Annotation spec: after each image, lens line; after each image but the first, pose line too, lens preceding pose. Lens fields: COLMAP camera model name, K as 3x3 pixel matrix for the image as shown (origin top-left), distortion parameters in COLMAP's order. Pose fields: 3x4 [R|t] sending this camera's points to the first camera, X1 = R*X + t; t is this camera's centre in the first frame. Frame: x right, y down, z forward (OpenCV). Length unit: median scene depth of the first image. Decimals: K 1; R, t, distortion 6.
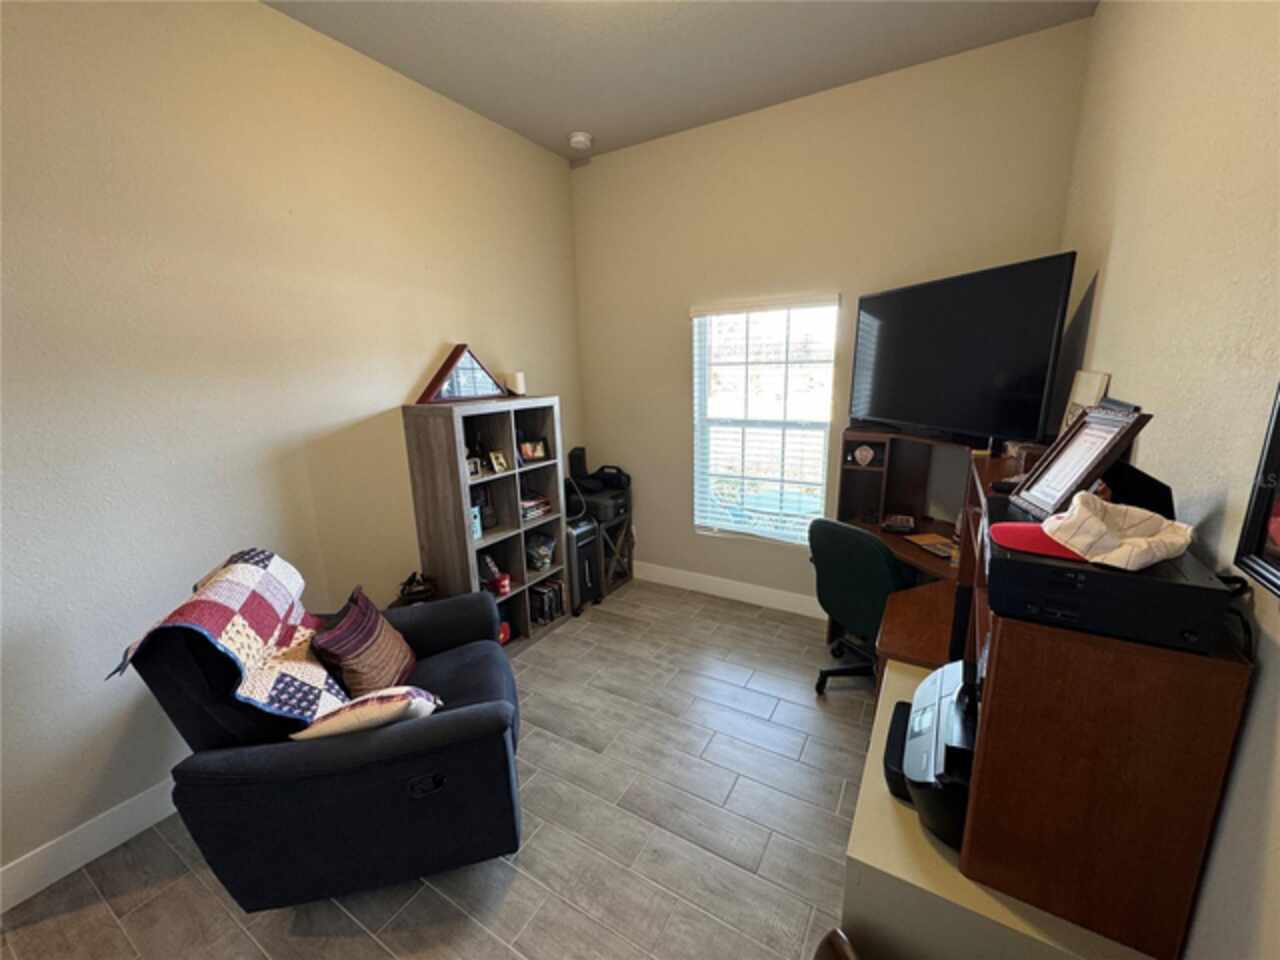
lens RADIAL K [[511.8, 0, 643.9], [0, 511.8, 483.6], [0, 0, 1]] dist [0.000818, 0.000035]
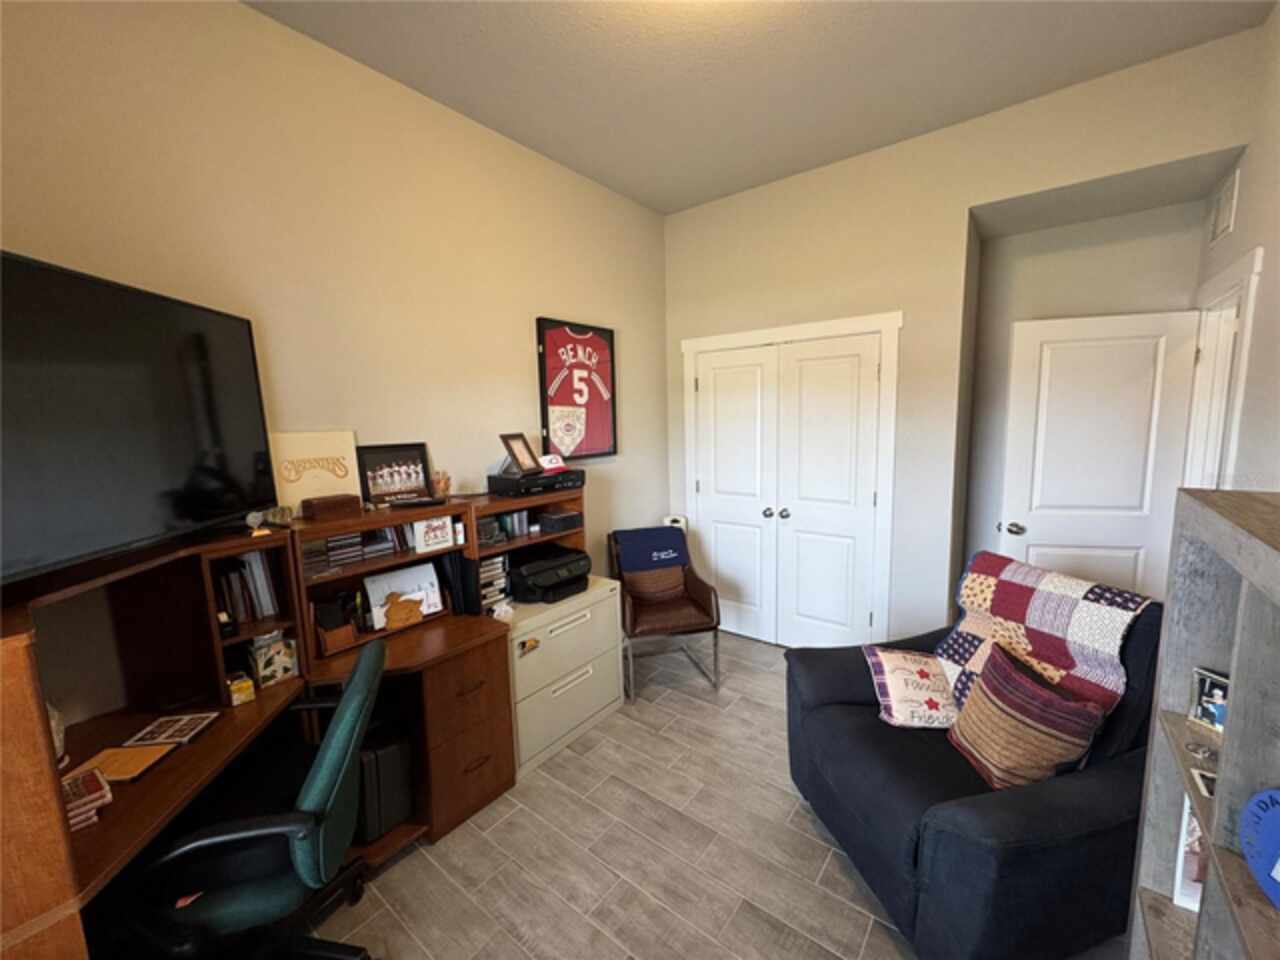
lens RADIAL K [[511.8, 0, 638.2], [0, 511.8, 478.9], [0, 0, 1]] dist [0.000818, 0.000035]
pose [[-0.990458, 0.031372, 0.134196, -0.067710], [0.076495, 0.935122, 0.345970, -0.471057], [-0.114636, 0.352934, -0.928599, 2.080036]]
